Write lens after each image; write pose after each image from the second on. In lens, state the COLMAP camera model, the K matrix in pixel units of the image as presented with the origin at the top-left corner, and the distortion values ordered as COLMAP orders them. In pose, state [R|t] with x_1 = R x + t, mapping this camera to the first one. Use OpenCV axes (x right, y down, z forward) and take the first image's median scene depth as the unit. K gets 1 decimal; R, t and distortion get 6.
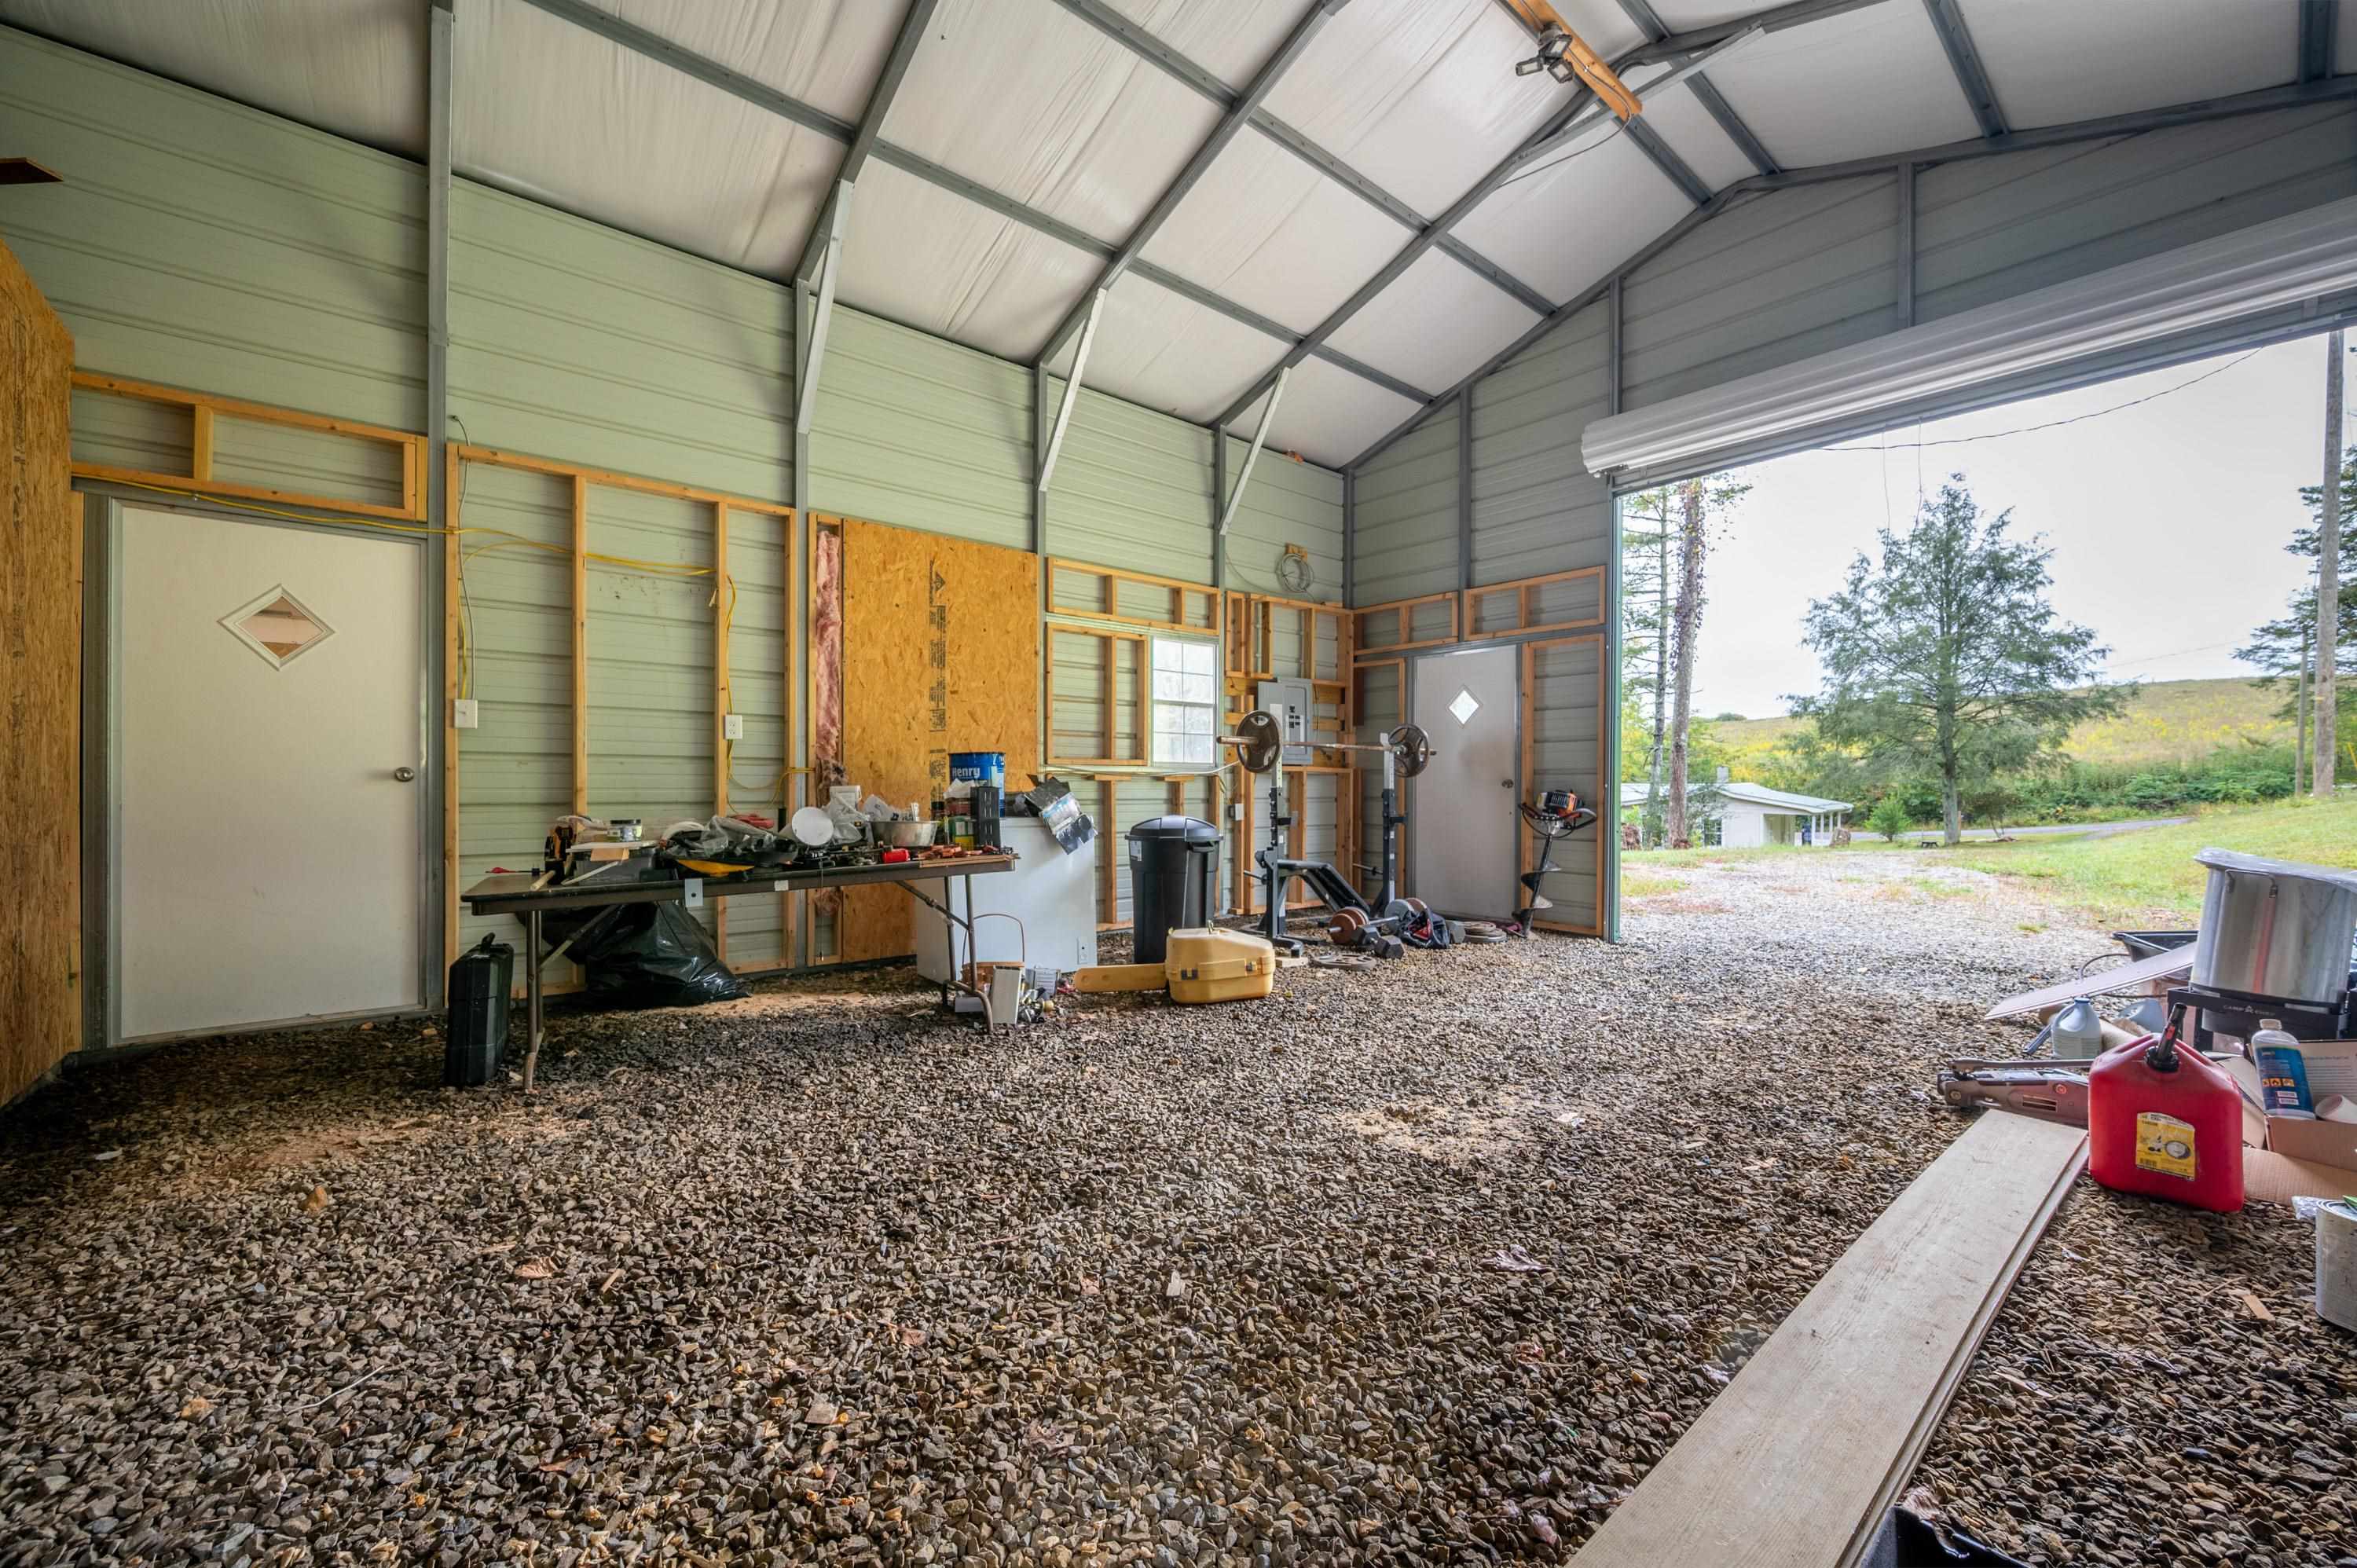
lens RADIAL K [[928.7, 0, 1178.5], [0, 928.7, 784.0], [0, 0, 1]] dist [0.002627, 0.000334]
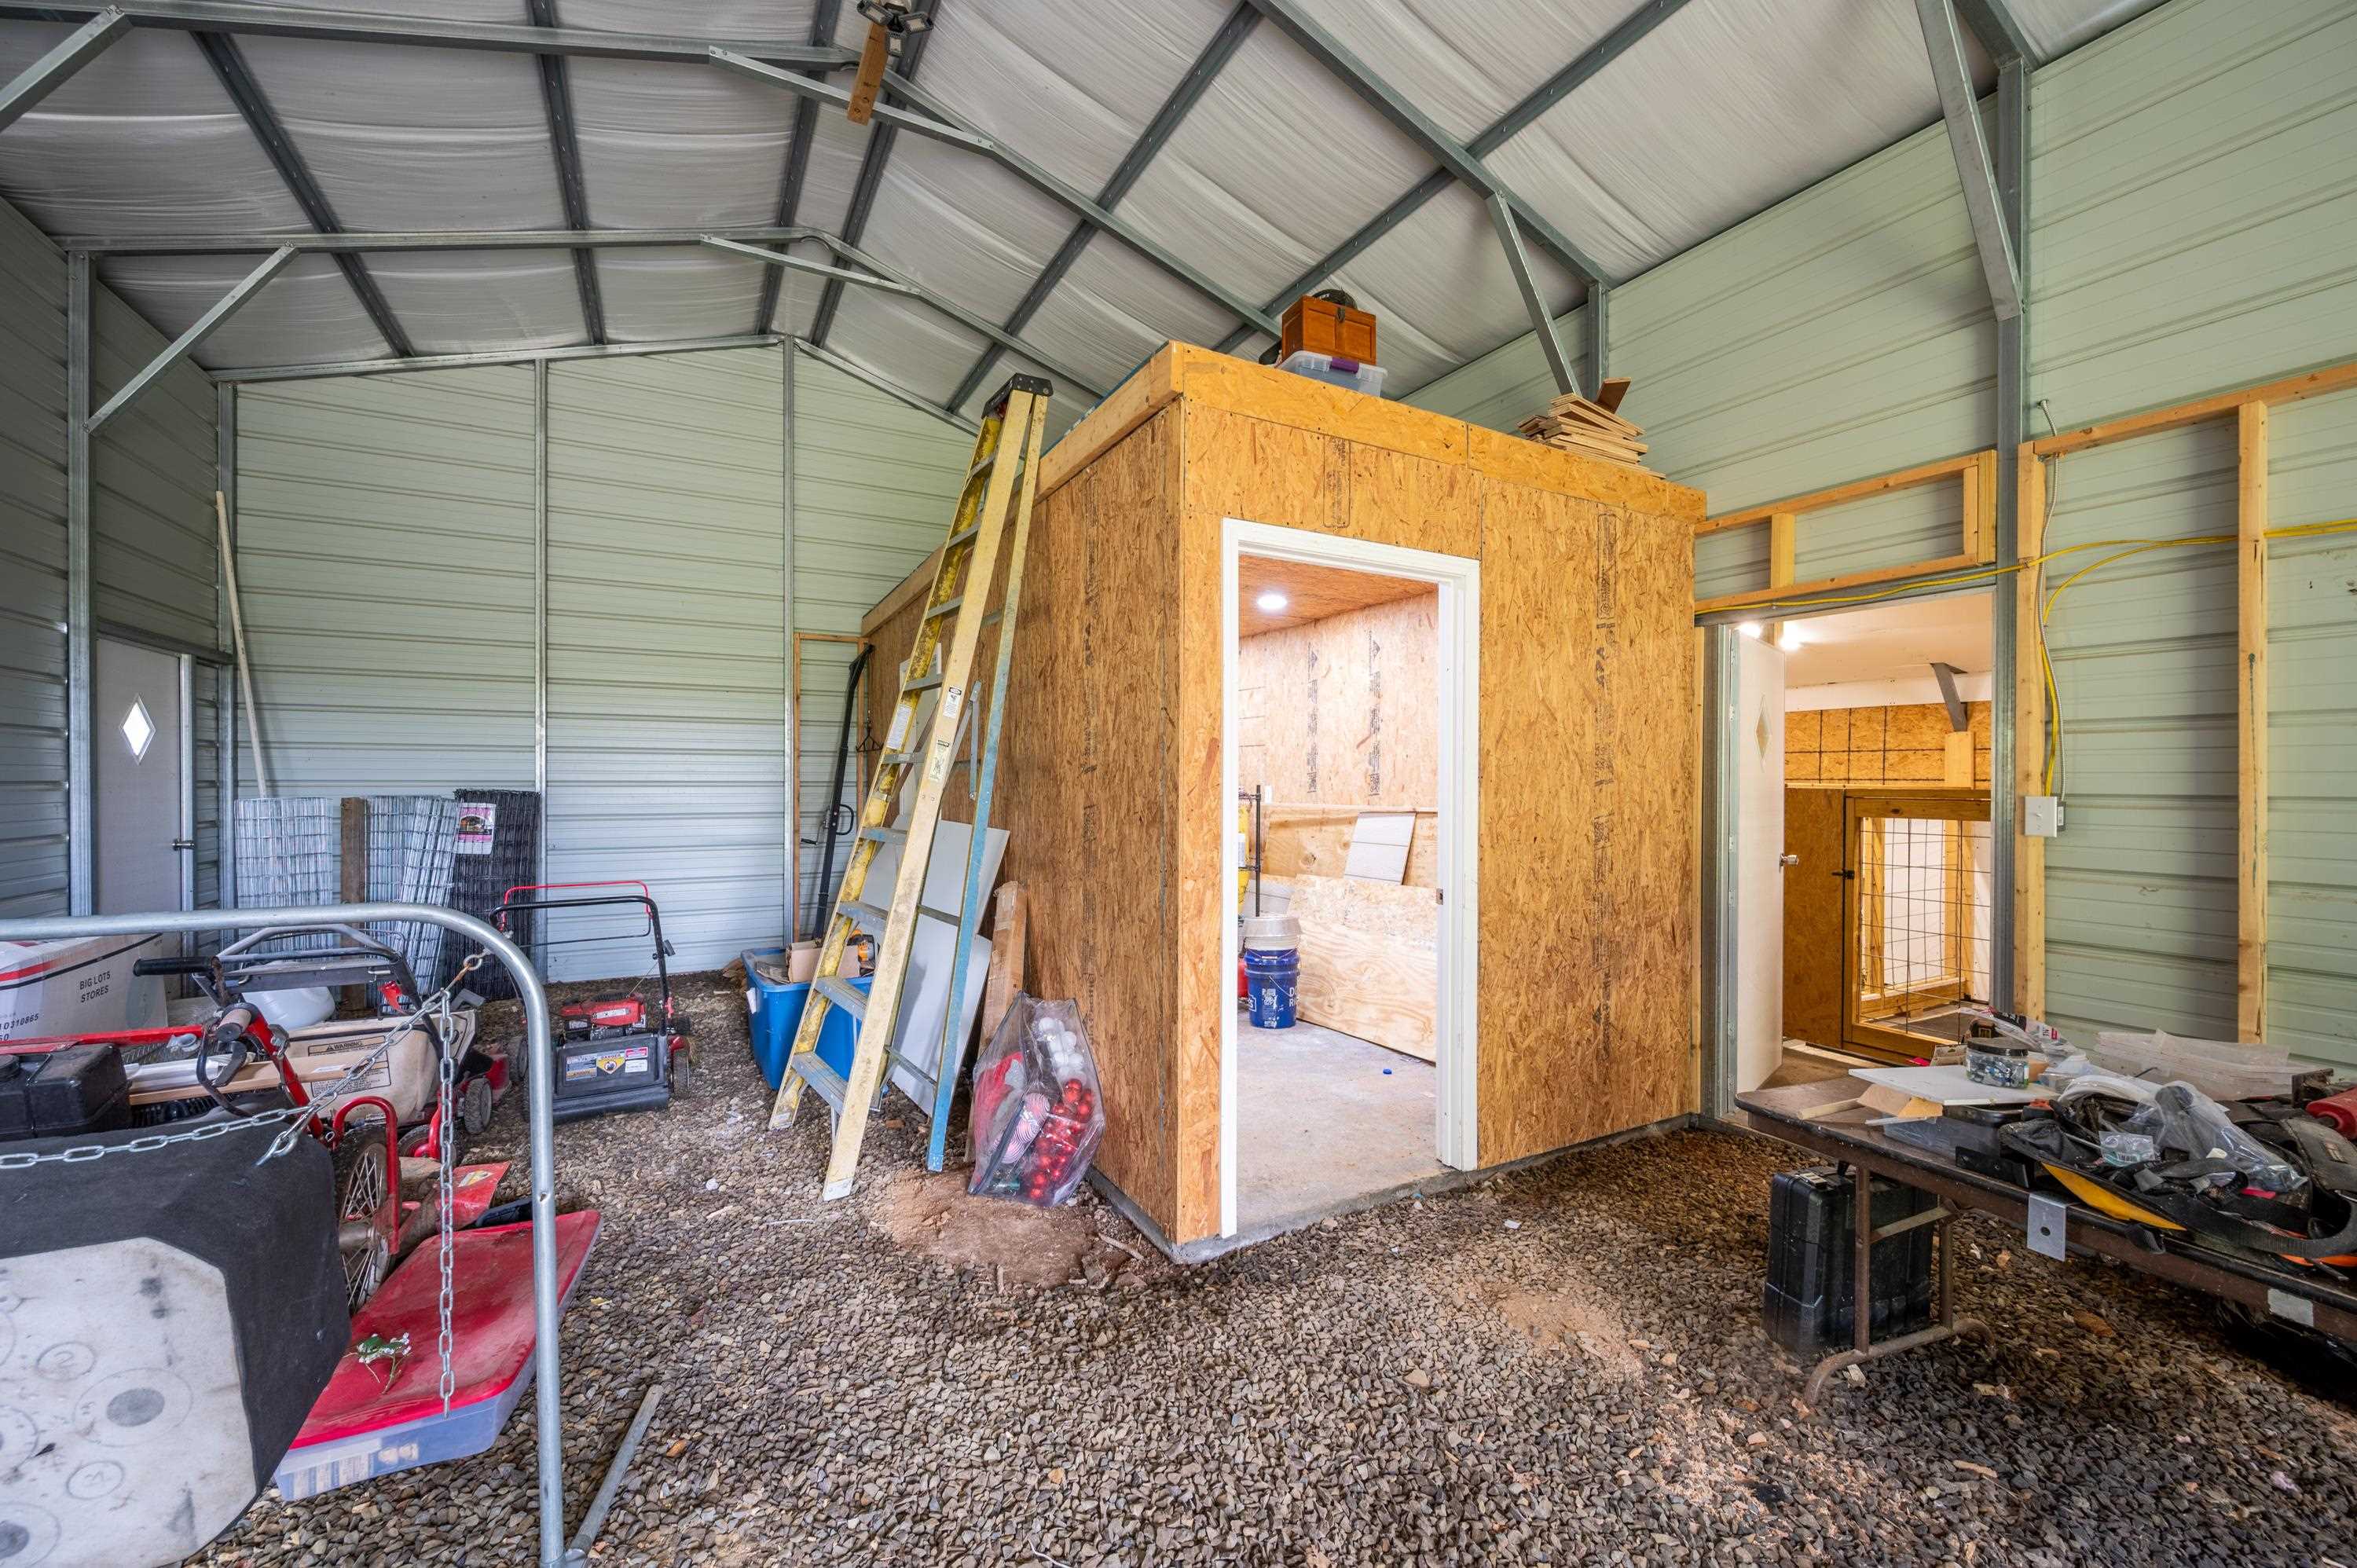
lens RADIAL K [[928.7, 0, 1178.5], [0, 928.7, 784.0], [0, 0, 1]] dist [0.002627, 0.000334]
pose [[-0.188354, -0.002094, -0.982099, 0.056991], [-0.008068, 0.999967, -0.000585, -0.099339], [0.982068, 0.007813, -0.188364, 0.515571]]
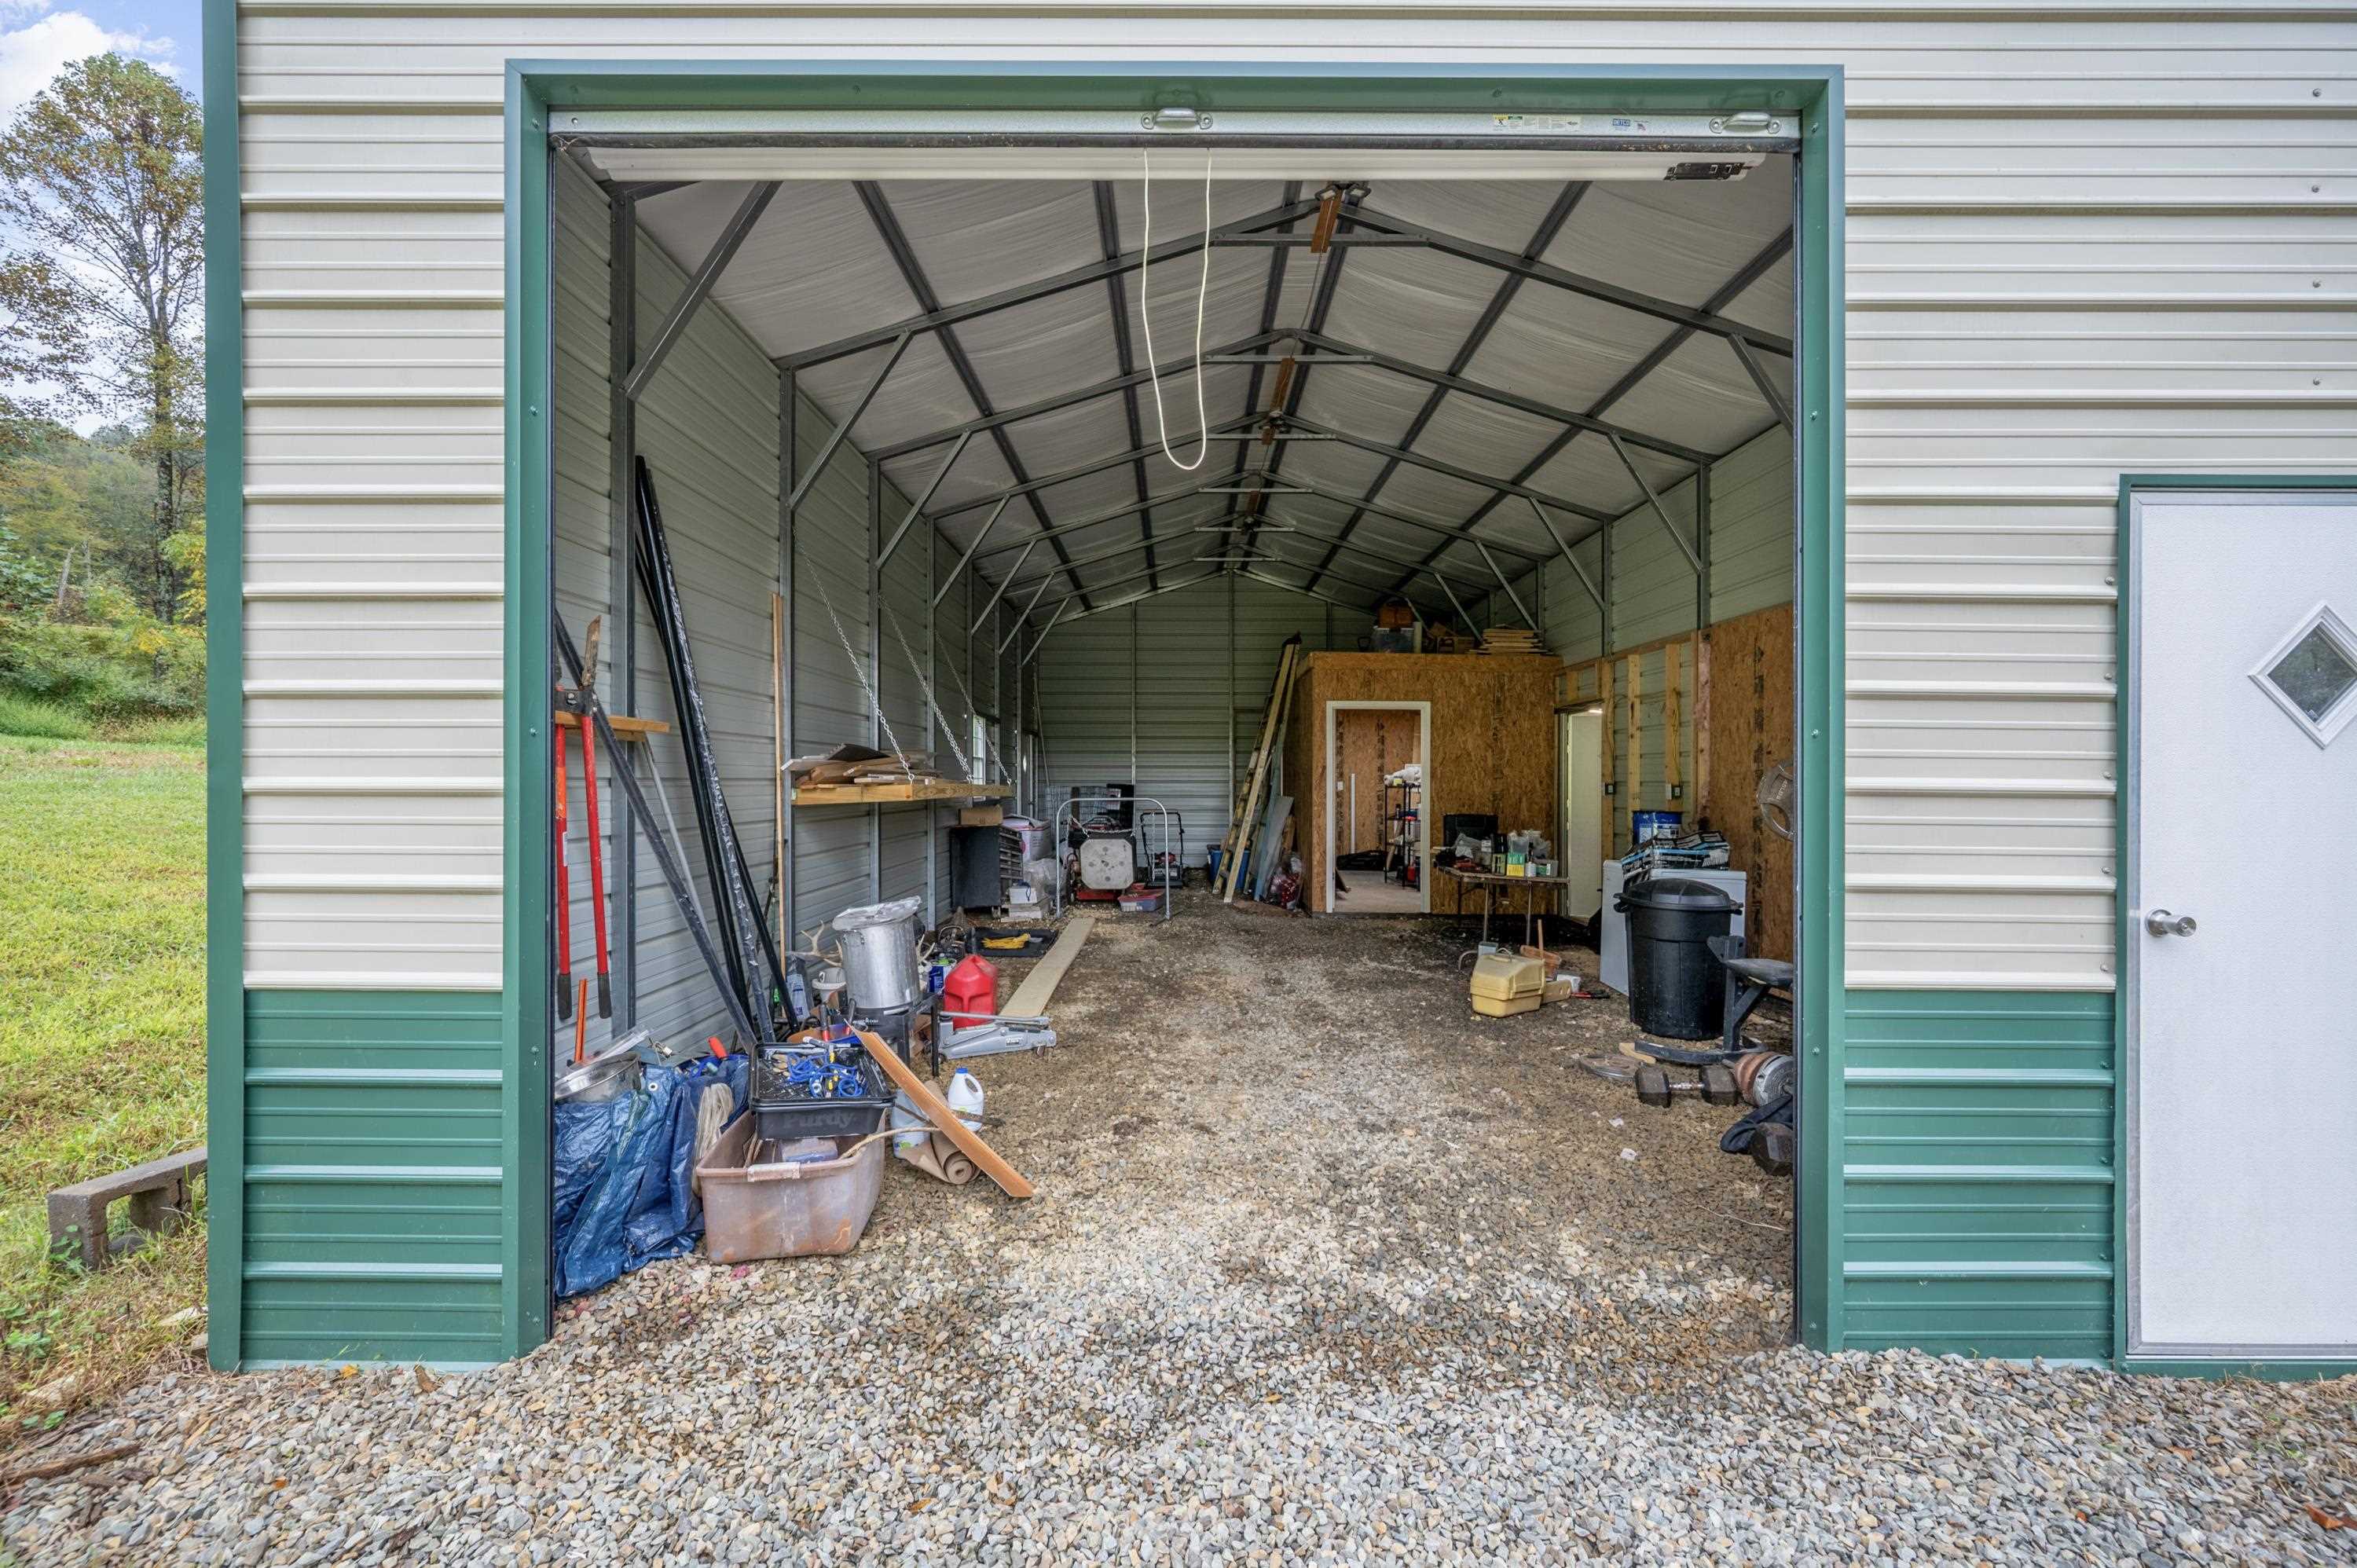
lens RADIAL K [[928.7, 0, 1178.5], [0, 928.7, 784.0], [0, 0, 1]] dist [0.002627, 0.000334]
pose [[-0.642240, 0.000225, -0.766503, 1.463652], [-0.006951, 0.999957, 0.006117, -0.099946], [0.766472, 0.009256, -0.642211, 1.685166]]
